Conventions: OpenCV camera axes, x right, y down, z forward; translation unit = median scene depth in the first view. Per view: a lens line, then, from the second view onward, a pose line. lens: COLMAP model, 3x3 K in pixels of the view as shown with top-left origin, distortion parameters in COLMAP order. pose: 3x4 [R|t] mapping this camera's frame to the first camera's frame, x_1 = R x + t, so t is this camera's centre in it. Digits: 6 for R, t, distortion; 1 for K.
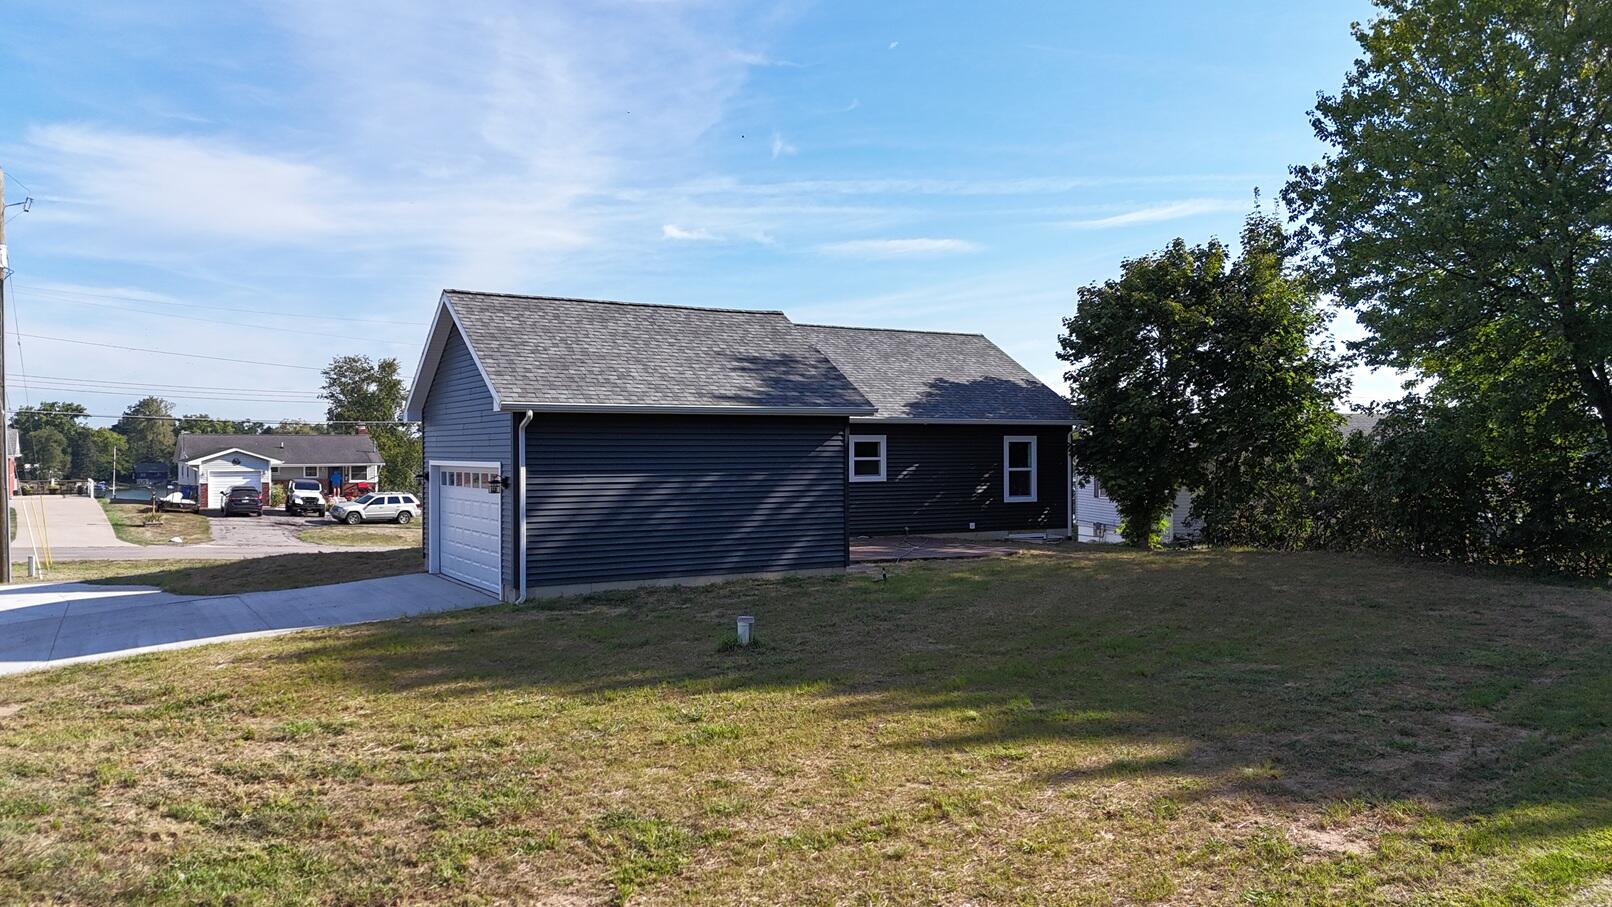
lens RADIAL K [[1183.3, 0, 810.3], [0, 1183.3, 447.1], [0, 0, 1]] dist [0.075305, -0.084045]
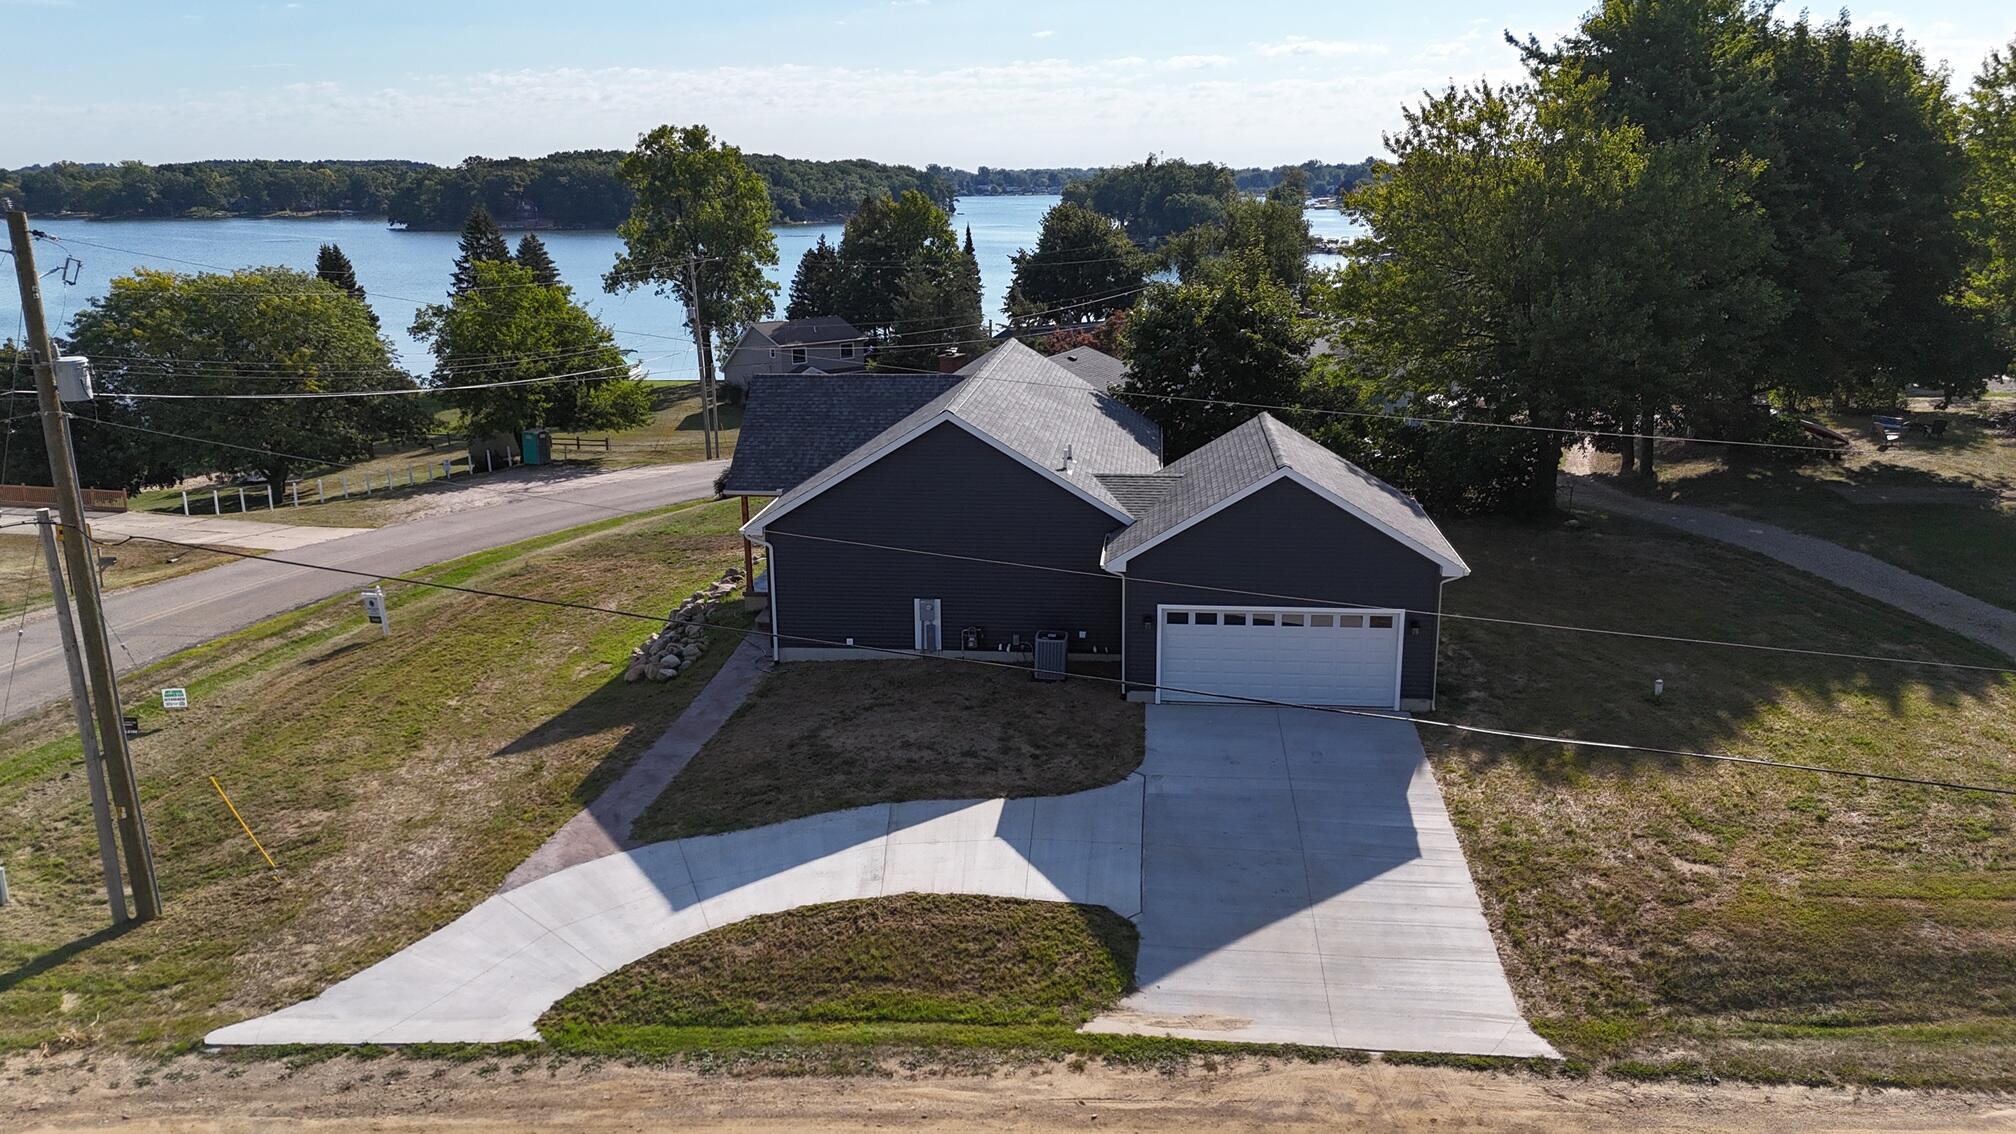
lens RADIAL K [[1475.9, 0, 1013.4], [0, 1475.9, 567.5], [0, 0, 1]] dist [0.098565, -0.125106]
pose [[0.579601, -0.211204, 0.787055, -1.032507], [0.005548, 0.966830, 0.255361, -0.259553], [-0.814881, -0.143642, 0.561548, 0.265933]]
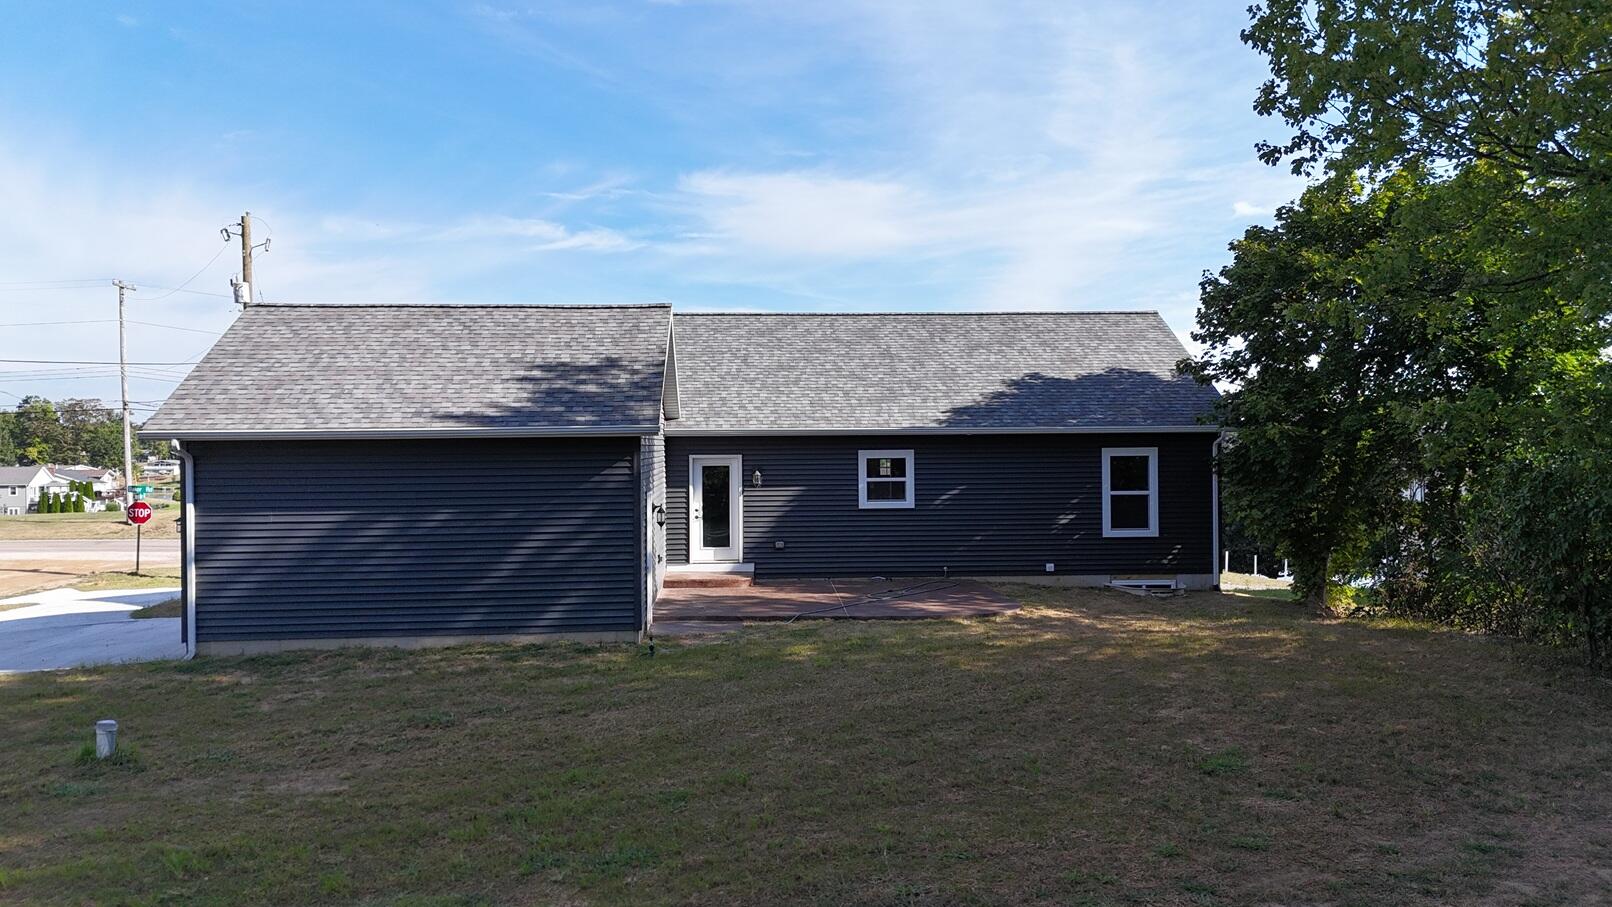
lens RADIAL K [[1180.1, 0, 810.3], [0, 1180.1, 453.9], [0, 0, 1]] dist [0.098565, -0.125106]
pose [[0.896947, -0.002110, -0.442133, 0.316461], [0.007763, 0.999910, 0.010978, -0.014834], [0.442069, -0.013279, 0.896883, 0.236799]]
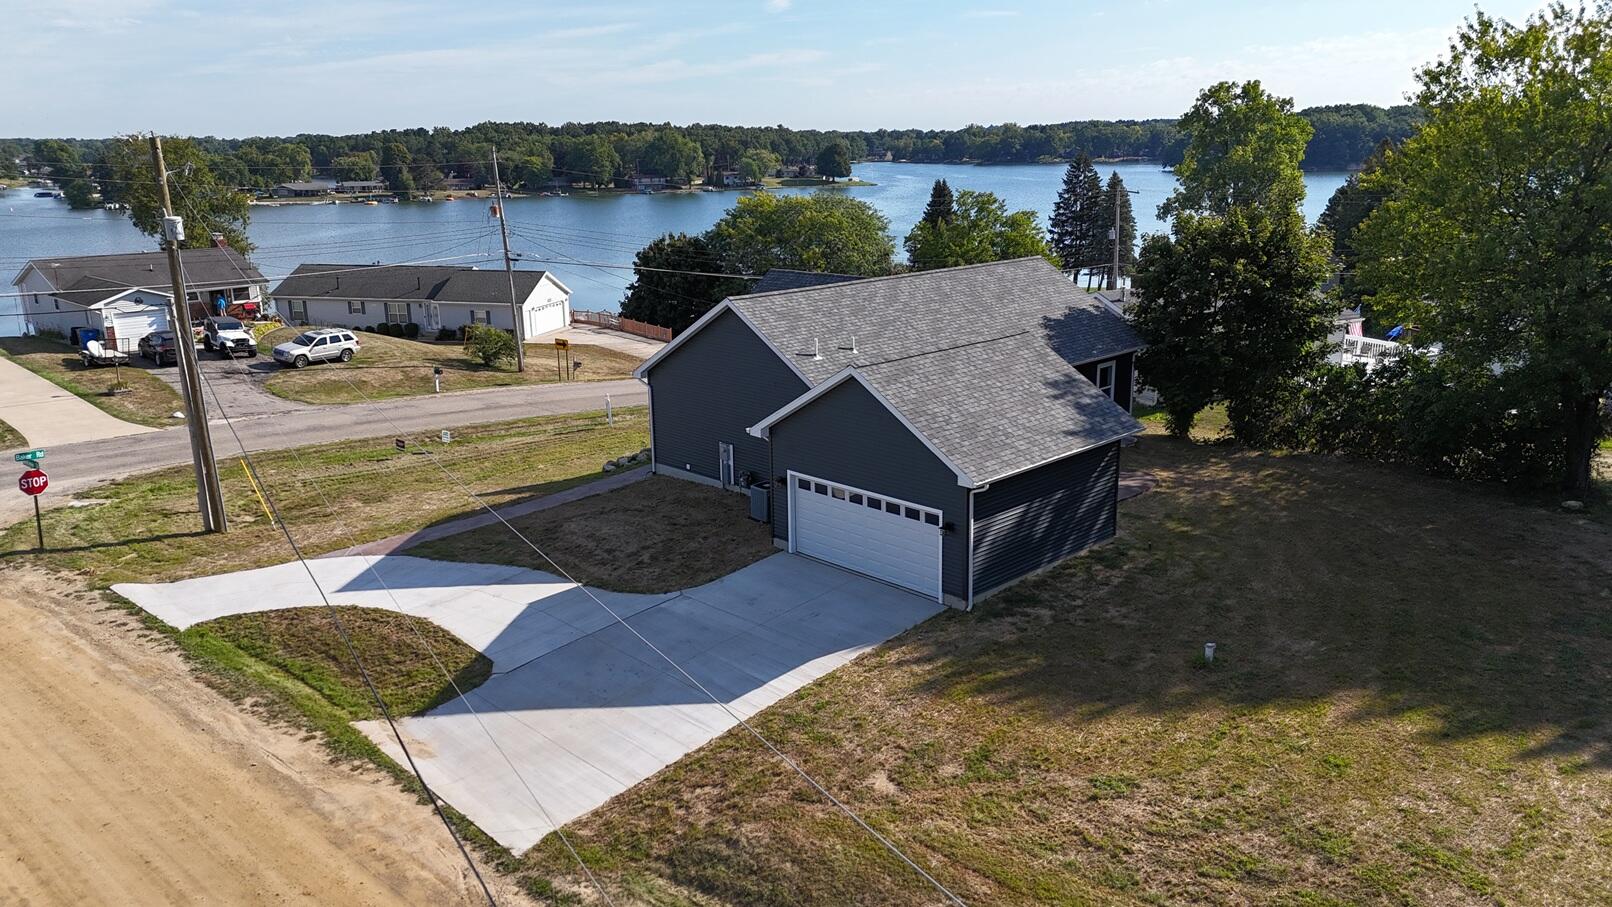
lens RADIAL K [[1178.5, 0, 808.0], [0, 1178.5, 460.4], [0, 0, 1]] dist [0.081796, -0.085603]
pose [[0.968228, -0.077562, 0.237735, -0.431940], [0.012694, 0.964702, 0.263037, -0.239165], [-0.249745, -0.251662, 0.935037, -0.134164]]
